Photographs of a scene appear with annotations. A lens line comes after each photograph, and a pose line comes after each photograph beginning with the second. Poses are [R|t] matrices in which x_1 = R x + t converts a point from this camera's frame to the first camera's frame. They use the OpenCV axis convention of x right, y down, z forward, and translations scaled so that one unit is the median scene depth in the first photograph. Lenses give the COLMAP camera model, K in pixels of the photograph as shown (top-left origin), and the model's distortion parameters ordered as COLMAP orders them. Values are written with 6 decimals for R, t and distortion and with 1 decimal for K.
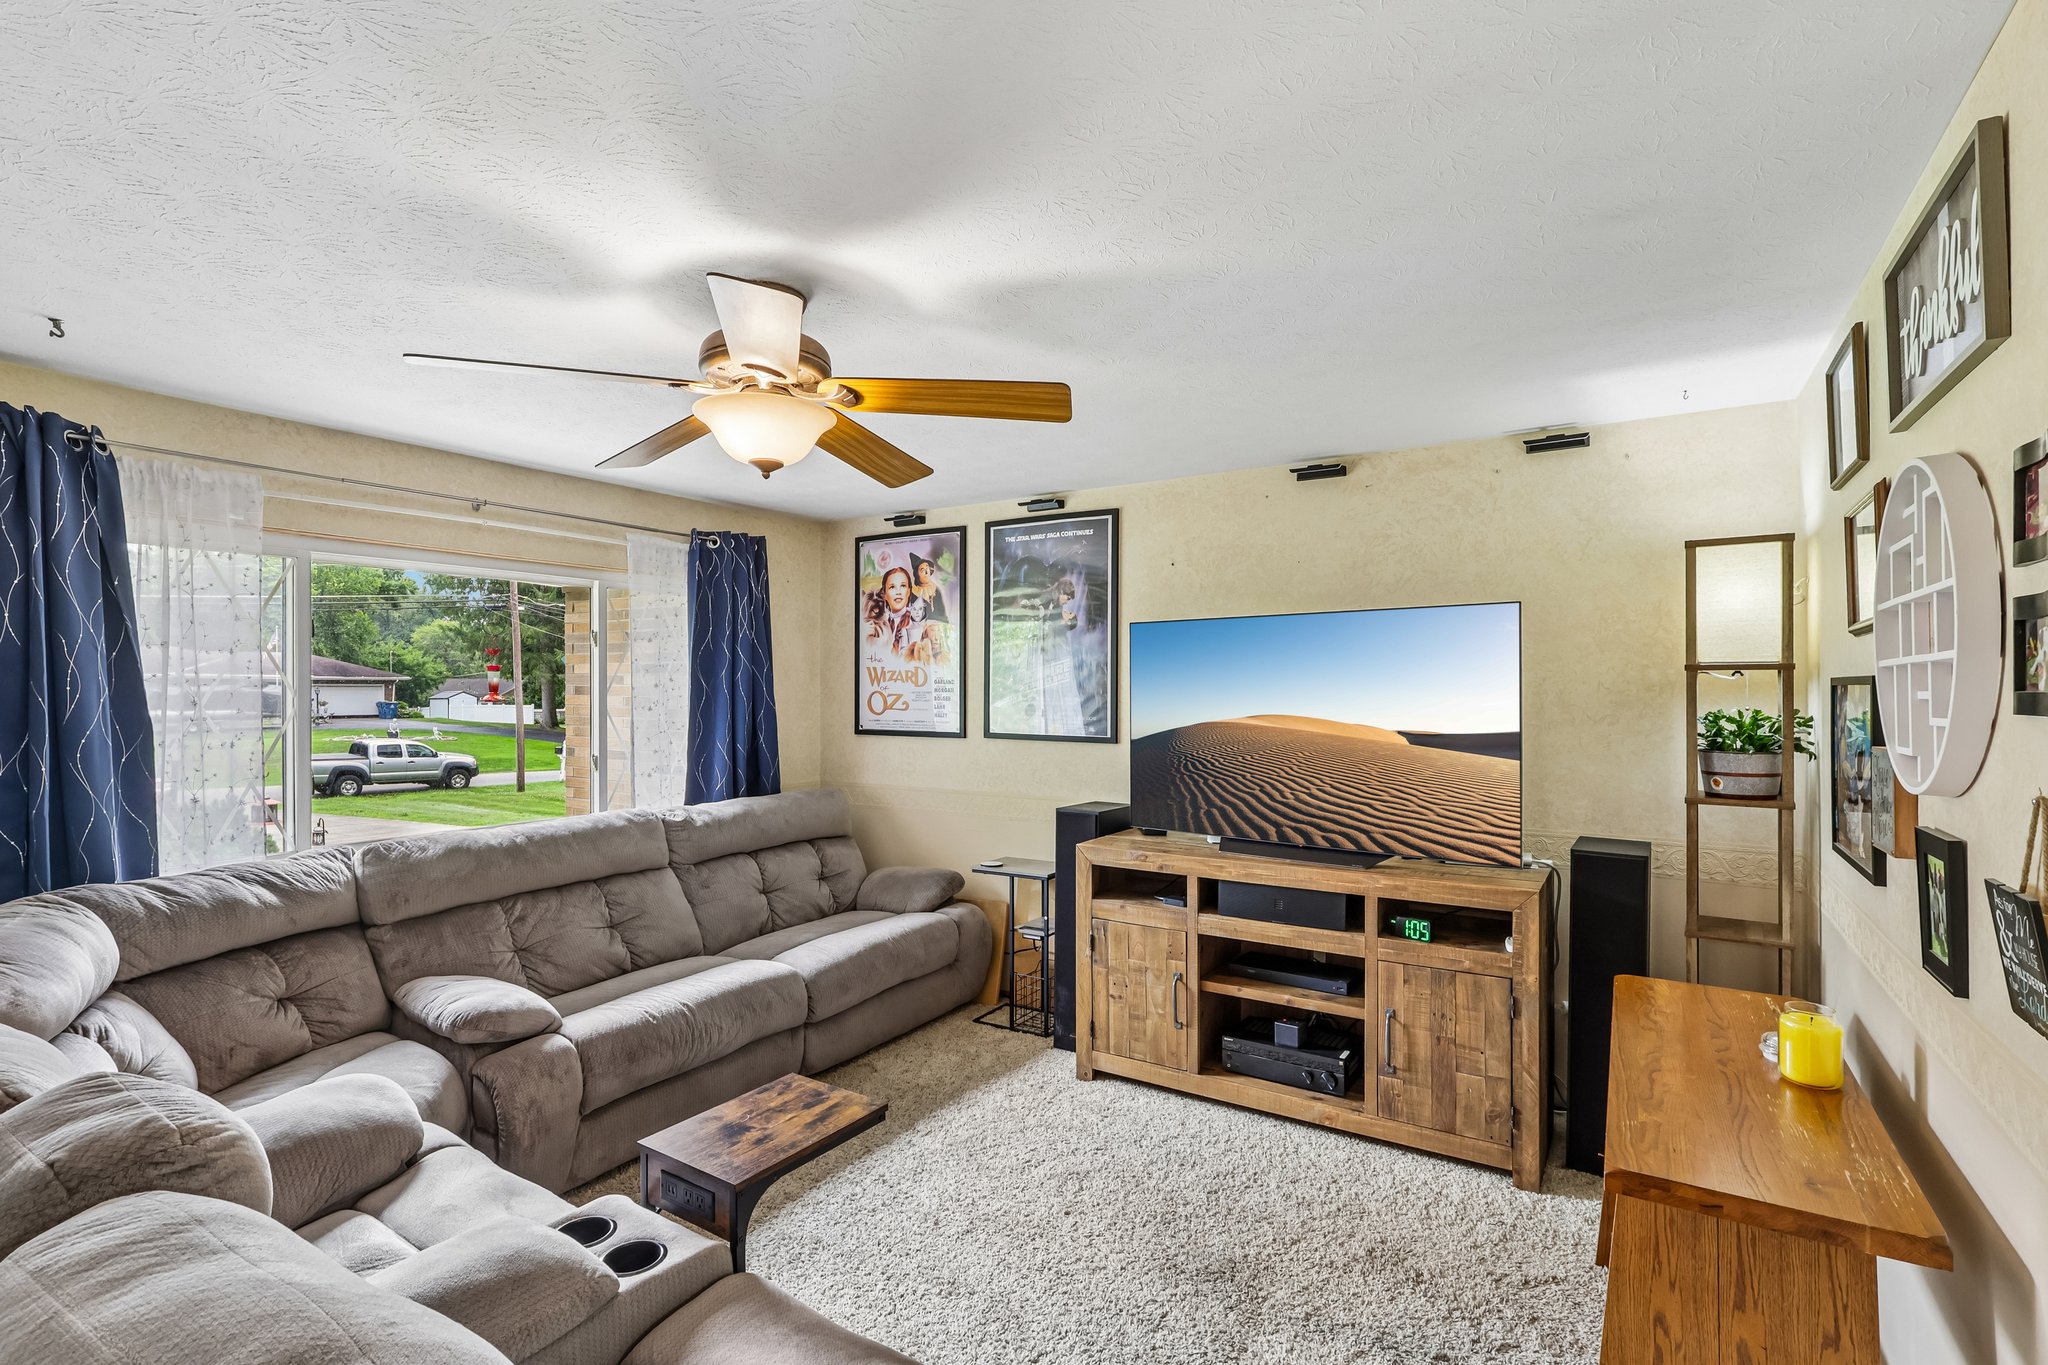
lens RADIAL K [[963.2, 0, 1008.7], [0, 963.2, 681.2], [0, 0, 1]] dist [-0.001130, 0.000427]
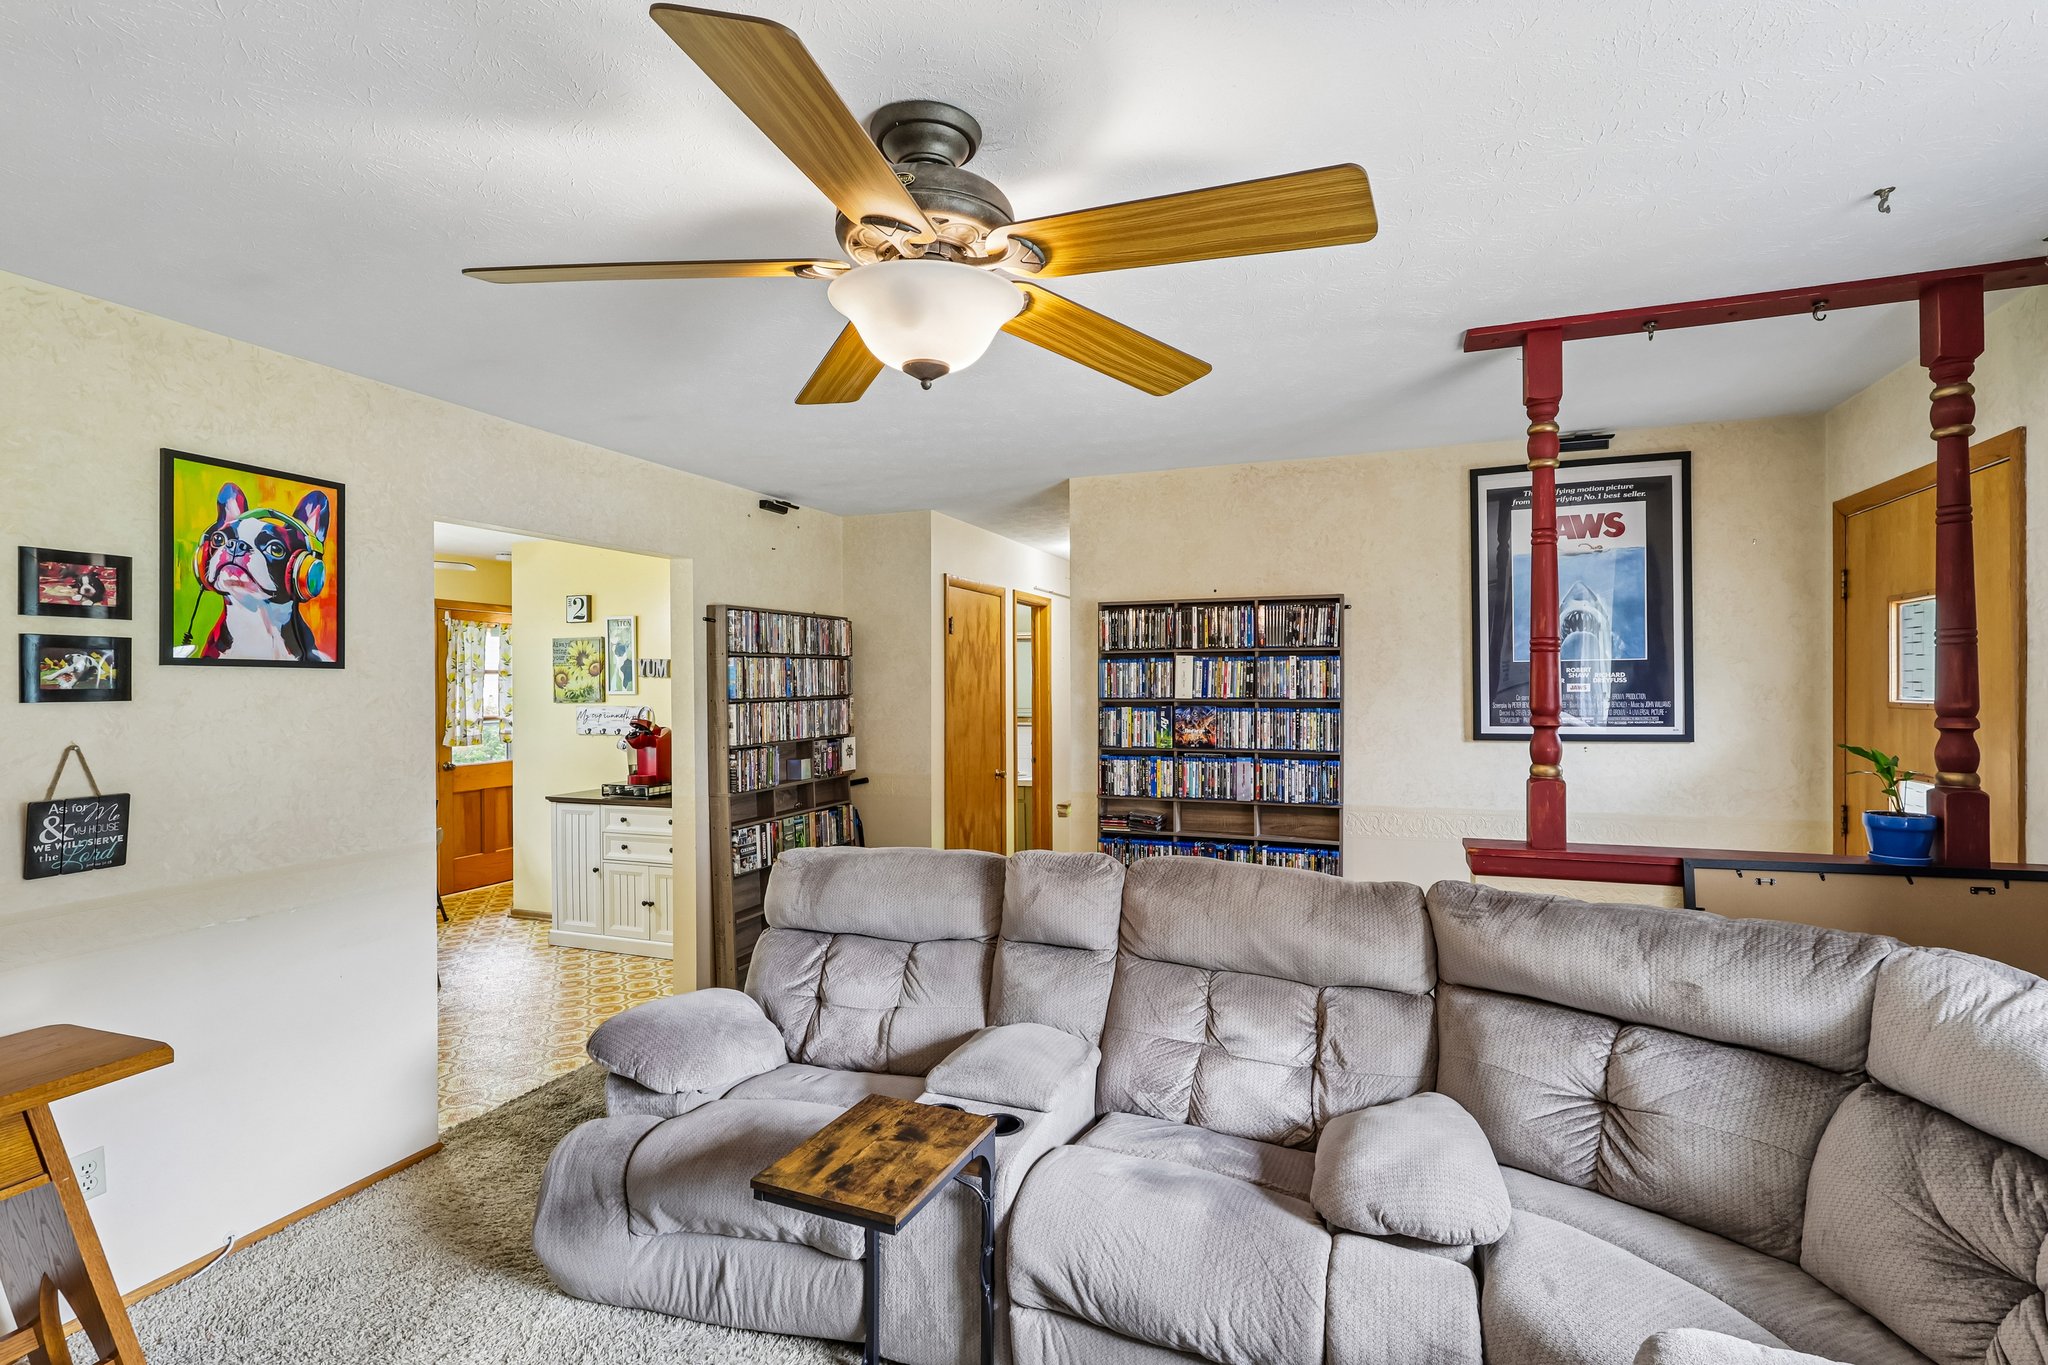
lens RADIAL K [[963.2, 0, 1025.1], [0, 963.2, 683.4], [0, 0, 1]] dist [-0.001130, 0.000427]
pose [[-0.976230, 0.007744, -0.216600, -0.108757], [0.009624, 0.999925, -0.007627, 0.010998], [0.216524, -0.009530, -0.976231, 1.126905]]
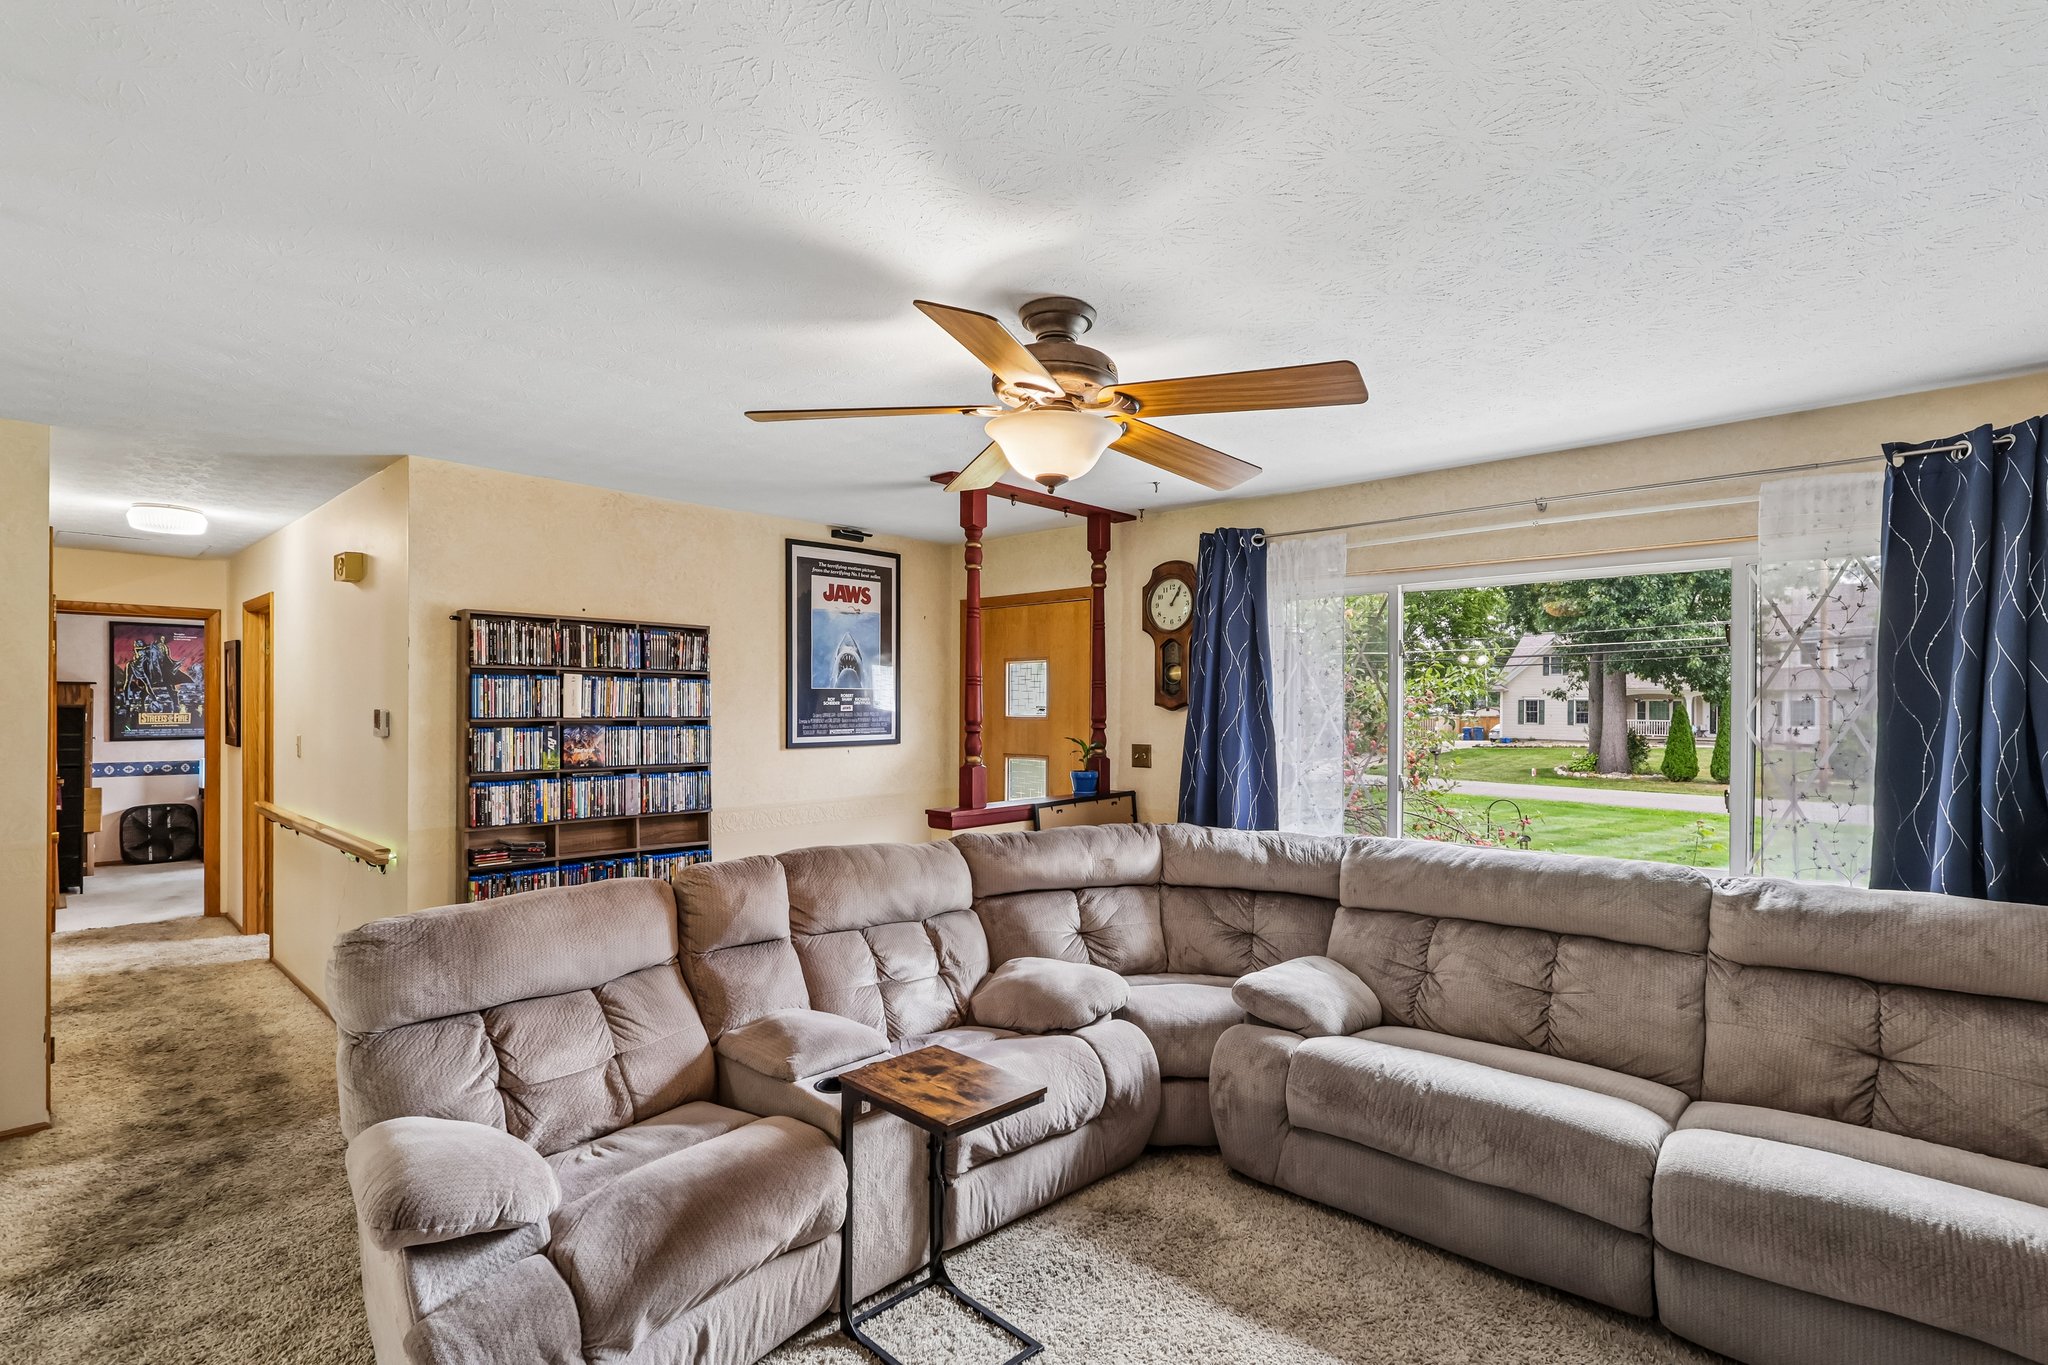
lens RADIAL K [[963.2, 0, 1041.9], [0, 963.2, 698.5], [0, 0, 1]] dist [-0.001130, 0.000427]
pose [[-0.158744, -0.004622, -0.987309, 0.496379], [0.004300, 0.999976, -0.005372, 0.007900], [0.987310, -0.005098, -0.158721, 0.754903]]
